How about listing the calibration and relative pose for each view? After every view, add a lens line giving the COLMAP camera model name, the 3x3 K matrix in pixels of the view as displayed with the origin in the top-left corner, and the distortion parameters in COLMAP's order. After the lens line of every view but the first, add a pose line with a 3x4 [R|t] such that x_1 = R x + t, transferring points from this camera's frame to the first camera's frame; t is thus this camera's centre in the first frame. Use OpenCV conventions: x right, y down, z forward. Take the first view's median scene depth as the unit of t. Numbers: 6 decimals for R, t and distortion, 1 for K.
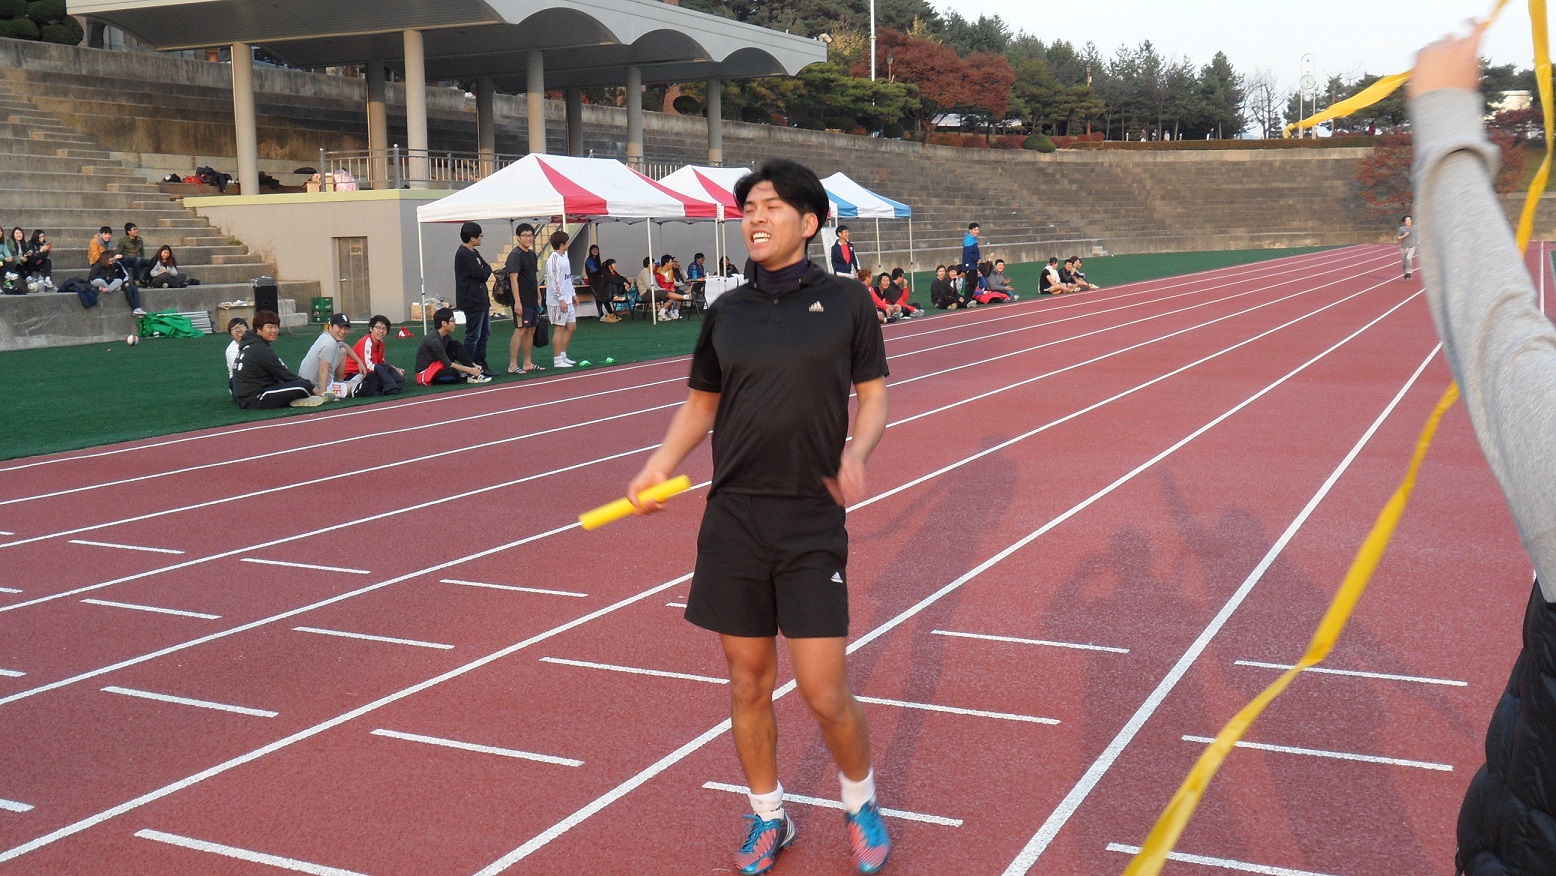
lens RADIAL K [[1640.1, 0, 778.0], [0, 1640.1, 438.0], [0, 0, 1]] dist [-0.004557, -0.004326]
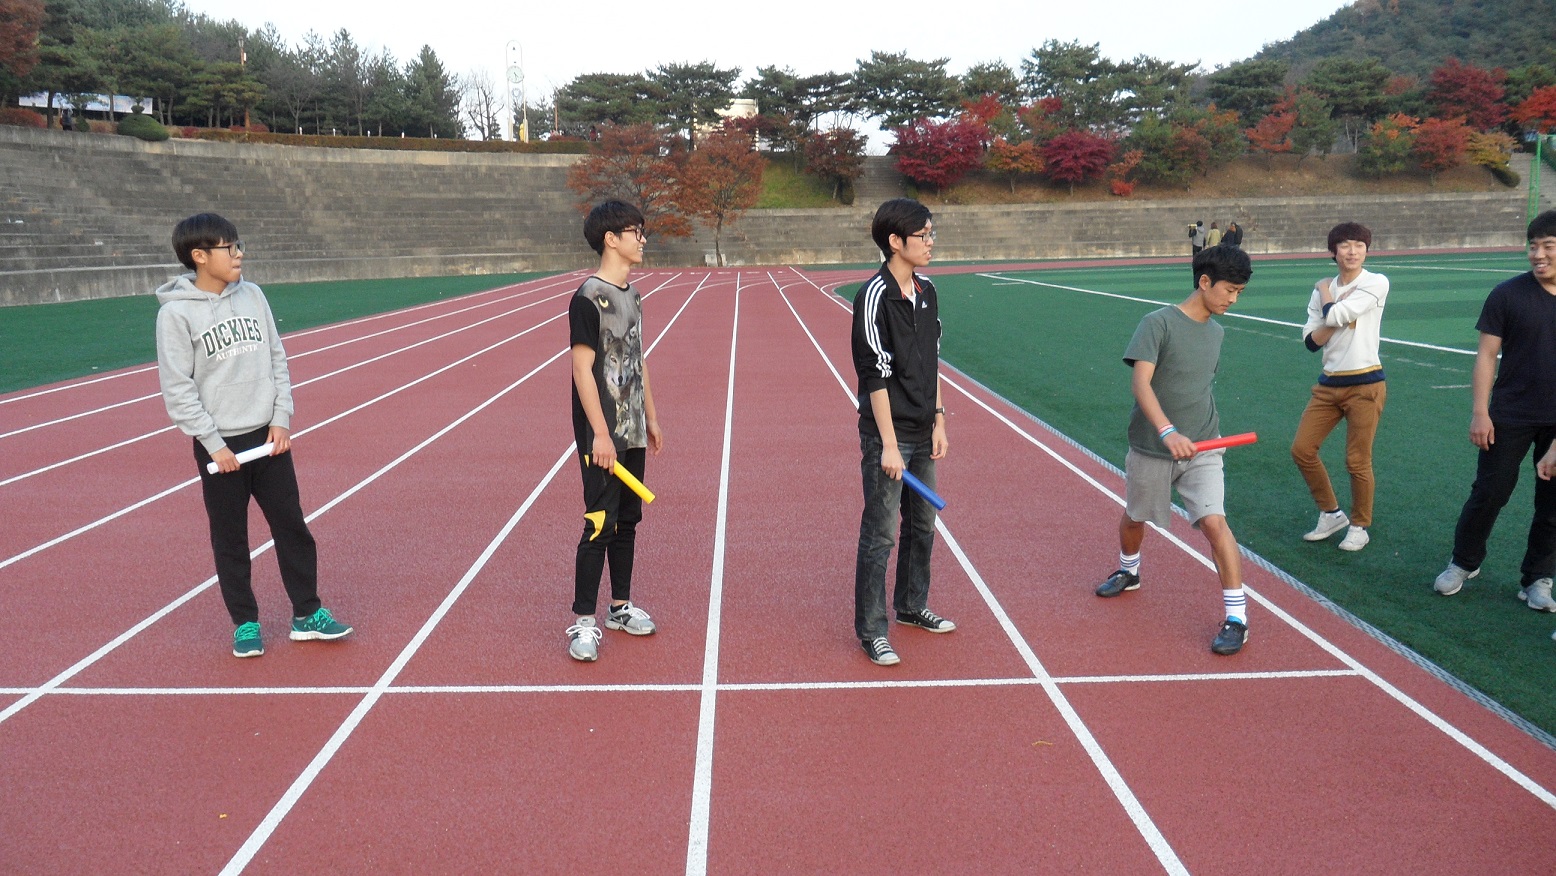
lens RADIAL K [[1303.3, 0, 784.7], [0, 1303.3, 401.5], [0, 0, 1]] dist [-0.000215, 0.005960]
pose [[0.893900, -0.046889, 0.445808, 0.146206], [0.050493, 0.998717, 0.003797, -0.047090], [-0.445415, 0.019116, 0.895120, 0.357422]]
